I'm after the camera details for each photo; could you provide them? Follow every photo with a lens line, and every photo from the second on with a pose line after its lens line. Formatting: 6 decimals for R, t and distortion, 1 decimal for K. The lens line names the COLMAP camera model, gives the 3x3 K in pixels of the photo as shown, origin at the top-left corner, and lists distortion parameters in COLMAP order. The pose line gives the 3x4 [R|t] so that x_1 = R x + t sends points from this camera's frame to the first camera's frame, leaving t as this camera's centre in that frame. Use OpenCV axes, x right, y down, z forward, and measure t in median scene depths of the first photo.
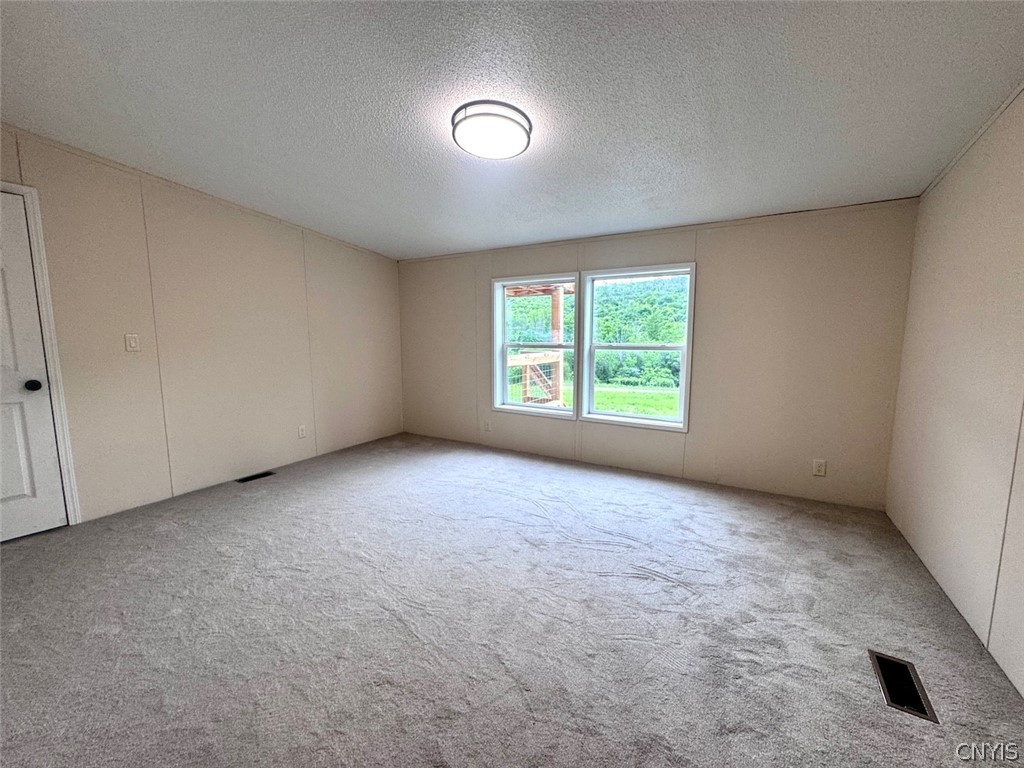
lens RADIAL K [[408.7, 0, 509.3], [0, 408.7, 382.9], [0, 0, 1]] dist [0.000313, 0.000065]
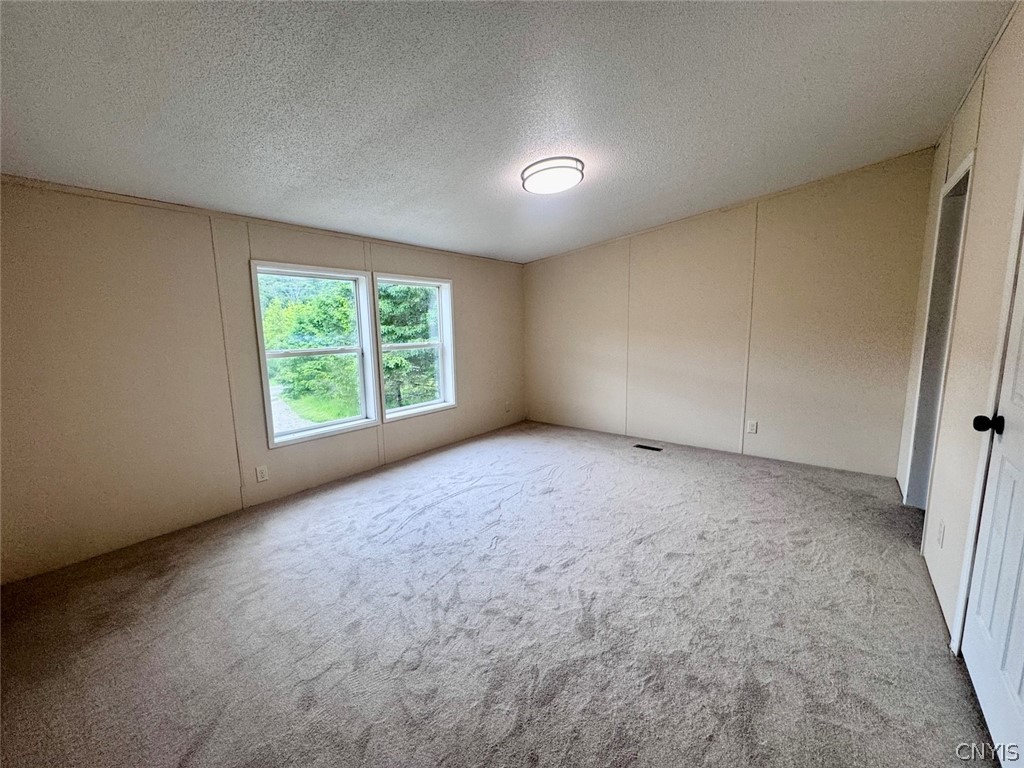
lens RADIAL K [[408.7, 0, 503.5], [0, 408.7, 384.0], [0, 0, 1]] dist [0.000313, 0.000065]
pose [[0.155585, -0.135600, 0.978471, -1.061070], [0.146146, 0.982793, 0.112960, -0.102310], [-0.976952, 0.125424, 0.172725, 0.773988]]
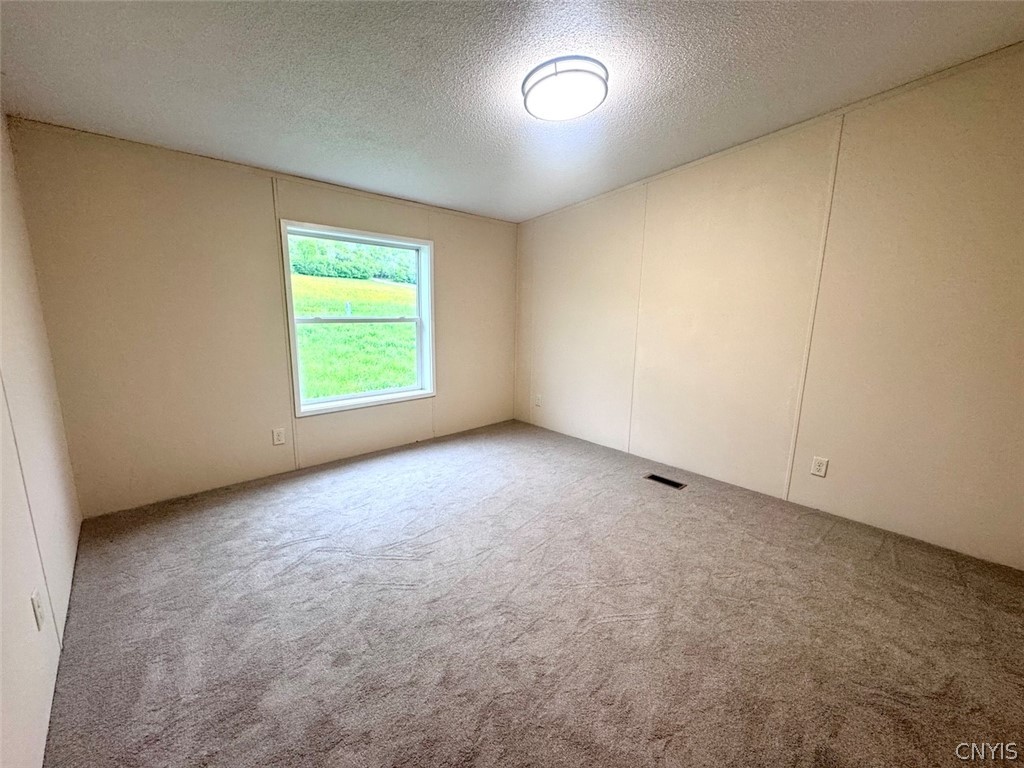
lens RADIAL K [[408.7, 0, 519.7], [0, 408.7, 376.8], [0, 0, 1]] dist [0.000313, 0.000065]
pose [[0.306181, -0.154161, 0.939408, -0.638804], [0.093339, 0.986908, 0.131534, -0.064104], [-0.947386, 0.047410, 0.316562, 0.570185]]
